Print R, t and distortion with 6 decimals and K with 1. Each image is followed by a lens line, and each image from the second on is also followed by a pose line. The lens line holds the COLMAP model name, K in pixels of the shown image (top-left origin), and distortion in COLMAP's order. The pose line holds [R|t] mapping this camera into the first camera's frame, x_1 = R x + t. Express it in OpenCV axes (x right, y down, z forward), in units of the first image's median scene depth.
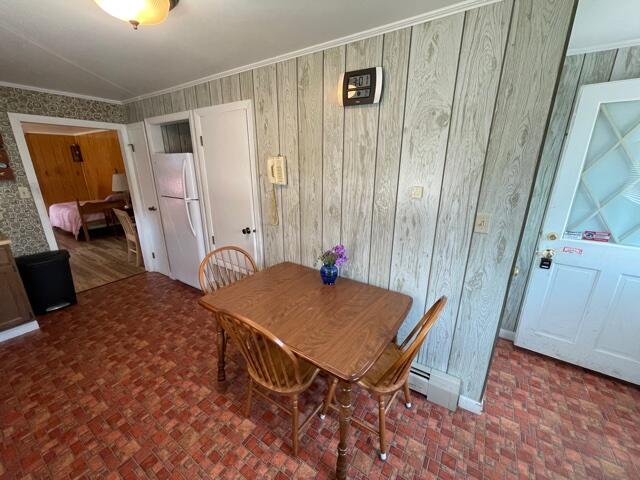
lens RADIAL K [[258.7, 0, 317.8], [0, 258.7, 240.5], [0, 0, 1]] dist [0.001225, 0.001120]
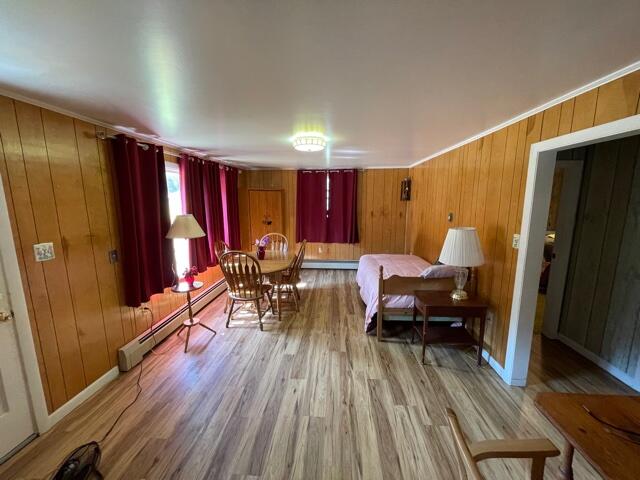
lens RADIAL K [[258.7, 0, 317.8], [0, 258.7, 240.5], [0, 0, 1]] dist [0.001225, 0.001120]
pose [[0.487748, 0.135089, -0.862469, -1.344123], [-0.246783, 0.968994, 0.012212, -0.488160], [0.837377, 0.206886, 0.505962, 1.517094]]
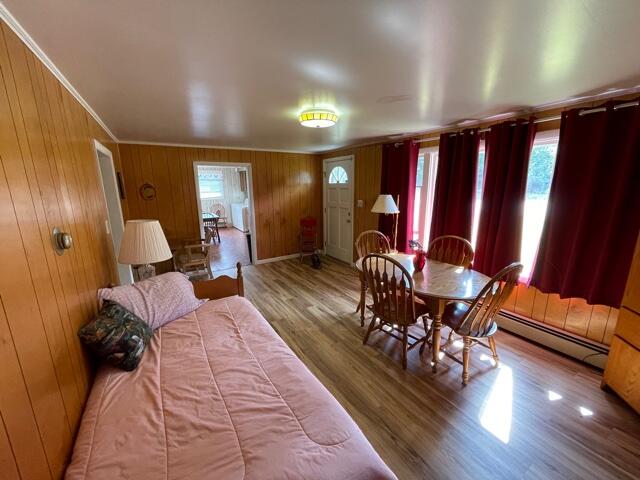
lens RADIAL K [[258.7, 0, 317.8], [0, 258.7, 240.5], [0, 0, 1]] dist [0.001225, 0.001120]
pose [[-0.906396, -0.082518, 0.414291, -3.253053], [0.131040, 0.877431, 0.461458, -1.044757], [-0.401590, 0.472553, -0.784487, 3.351521]]
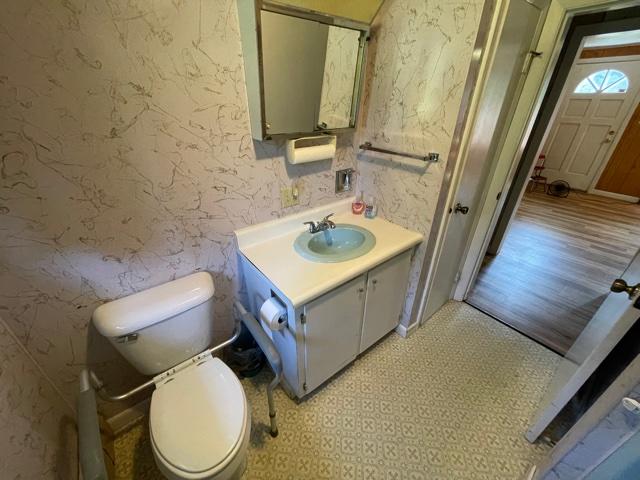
lens RADIAL K [[258.7, 0, 317.8], [0, 258.7, 240.5], [0, 0, 1]] dist [0.001225, 0.001120]
pose [[-0.949223, -0.148197, 0.277512, -0.842880], [0.096128, 0.703288, 0.704376, -1.221490], [-0.299558, 0.695286, -0.653331, 3.964479]]
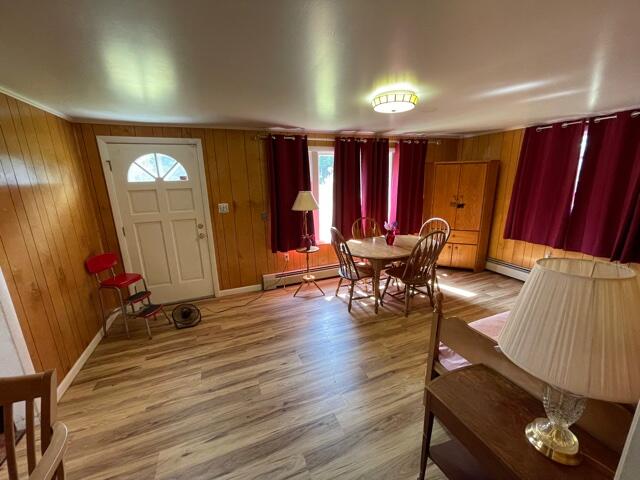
lens RADIAL K [[258.7, 0, 317.8], [0, 258.7, 240.5], [0, 0, 1]] dist [0.001225, 0.001120]
pose [[-0.568704, 0.206581, -0.796178, -1.527543], [-0.217296, 0.895829, 0.387650, -0.816789], [0.793321, 0.393465, -0.464572, 2.578049]]
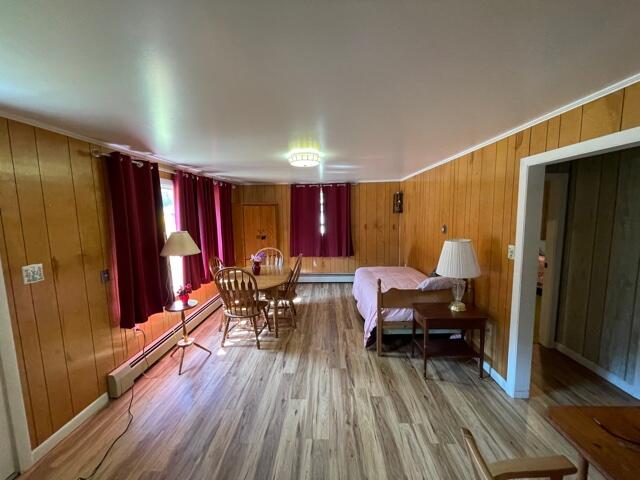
lens RADIAL K [[258.7, 0, 317.8], [0, 258.7, 240.5], [0, 0, 1]] dist [0.001225, 0.001120]
pose [[0.516480, 0.082919, -0.852275, -1.362883], [-0.227447, 0.972832, -0.043185, -0.490084], [0.825540, 0.216152, 0.521308, 1.493171]]
